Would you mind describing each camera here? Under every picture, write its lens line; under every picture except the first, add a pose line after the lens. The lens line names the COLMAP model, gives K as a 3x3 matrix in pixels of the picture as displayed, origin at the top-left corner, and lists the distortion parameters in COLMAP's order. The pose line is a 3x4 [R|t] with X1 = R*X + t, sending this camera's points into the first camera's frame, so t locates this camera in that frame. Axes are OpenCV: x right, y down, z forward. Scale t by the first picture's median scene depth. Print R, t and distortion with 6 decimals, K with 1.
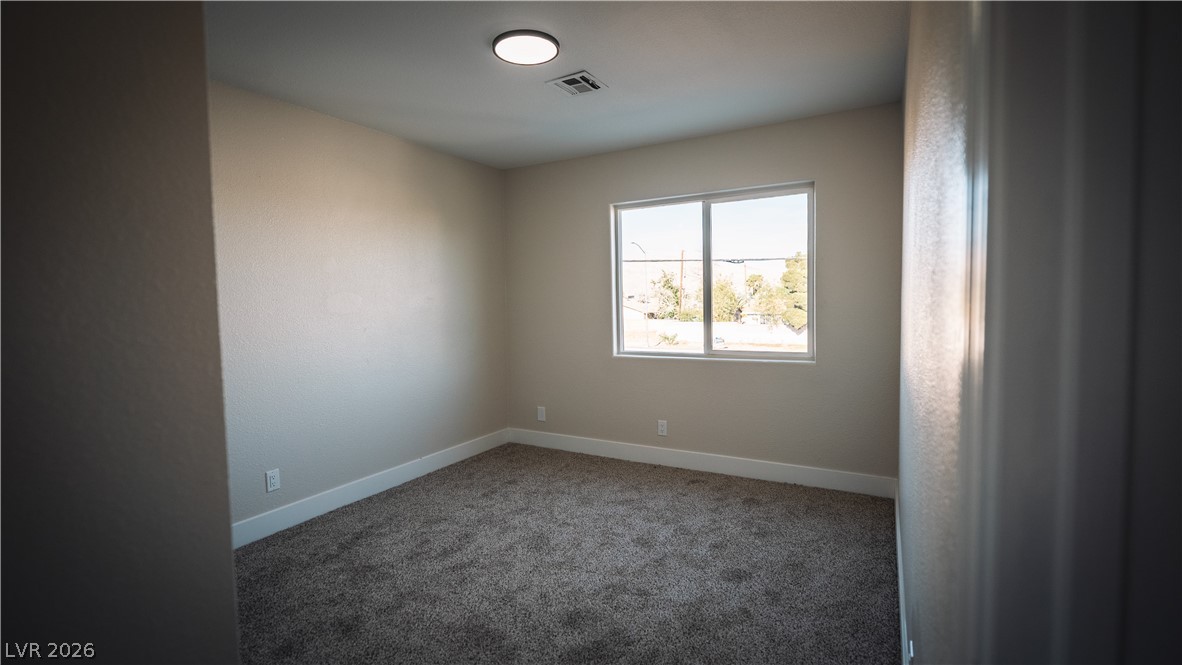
lens RADIAL K [[526.3, 0, 589.7], [0, 526.3, 329.4], [0, 0, 1]] dist [-0.010864, 0.002670]
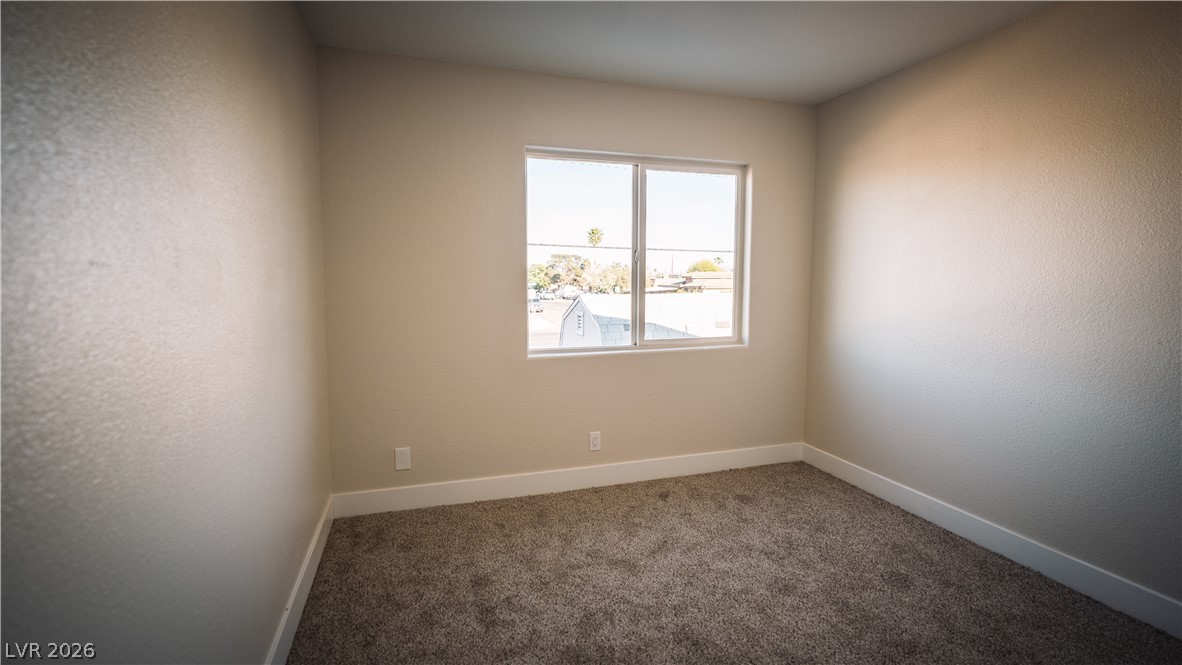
lens RADIAL K [[526.3, 0, 597.3], [0, 526.3, 327.7], [0, 0, 1]] dist [-0.010864, 0.002670]
pose [[0.677877, -0.047878, 0.733615, -0.483707], [0.027643, 0.998831, 0.039645, -0.019245], [-0.734655, -0.006595, 0.678408, 0.497200]]
